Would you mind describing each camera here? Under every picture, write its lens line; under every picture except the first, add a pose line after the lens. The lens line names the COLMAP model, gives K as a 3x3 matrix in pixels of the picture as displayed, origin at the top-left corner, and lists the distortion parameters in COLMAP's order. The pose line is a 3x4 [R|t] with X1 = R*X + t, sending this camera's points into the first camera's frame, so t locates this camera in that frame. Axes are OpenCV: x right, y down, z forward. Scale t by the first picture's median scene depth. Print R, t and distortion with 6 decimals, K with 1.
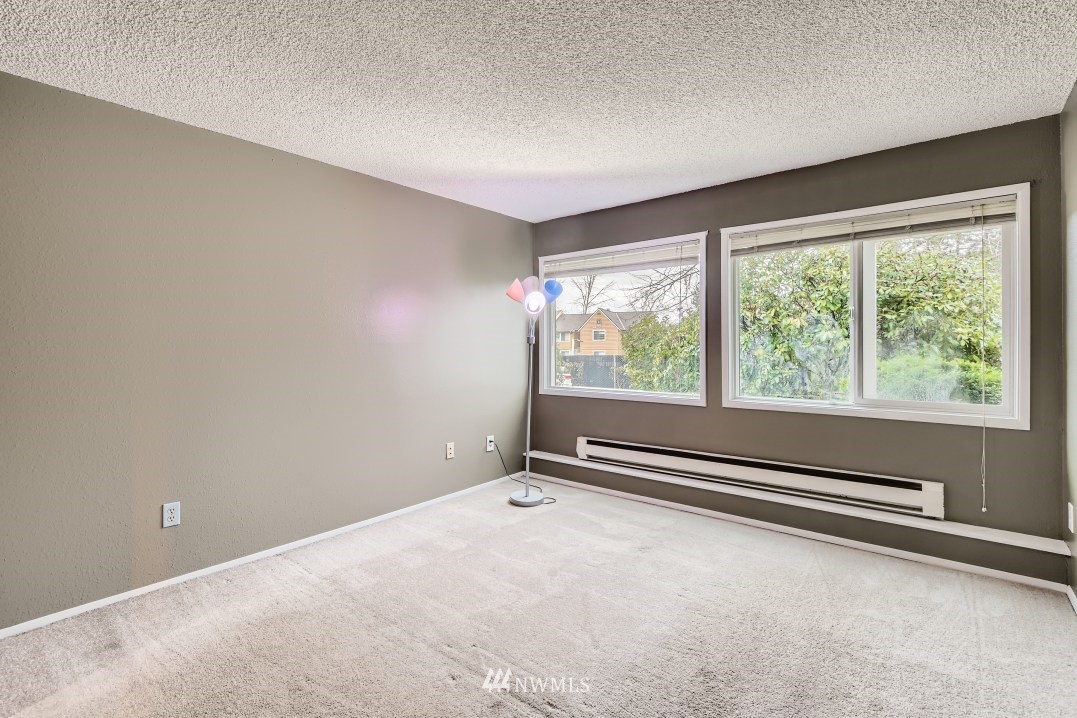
lens RADIAL K [[502.9, 0, 538.9], [0, 502.9, 350.5], [0, 0, 1]] dist [-0.000792, -0.001555]
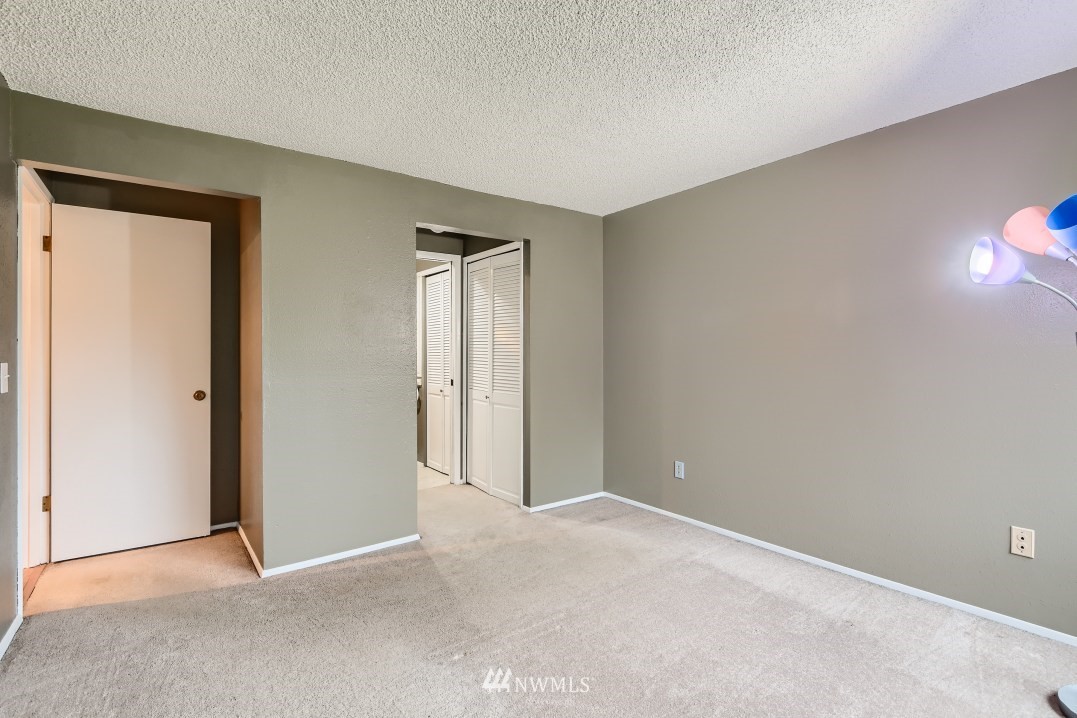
lens RADIAL K [[502.9, 0, 542.4], [0, 502.9, 353.1], [0, 0, 1]] dist [-0.000792, -0.001555]
pose [[-0.228994, 0.008407, -0.973392, 0.697156], [-0.005007, 0.999939, 0.009814, -0.015792], [0.973415, 0.007121, -0.228938, 0.891179]]
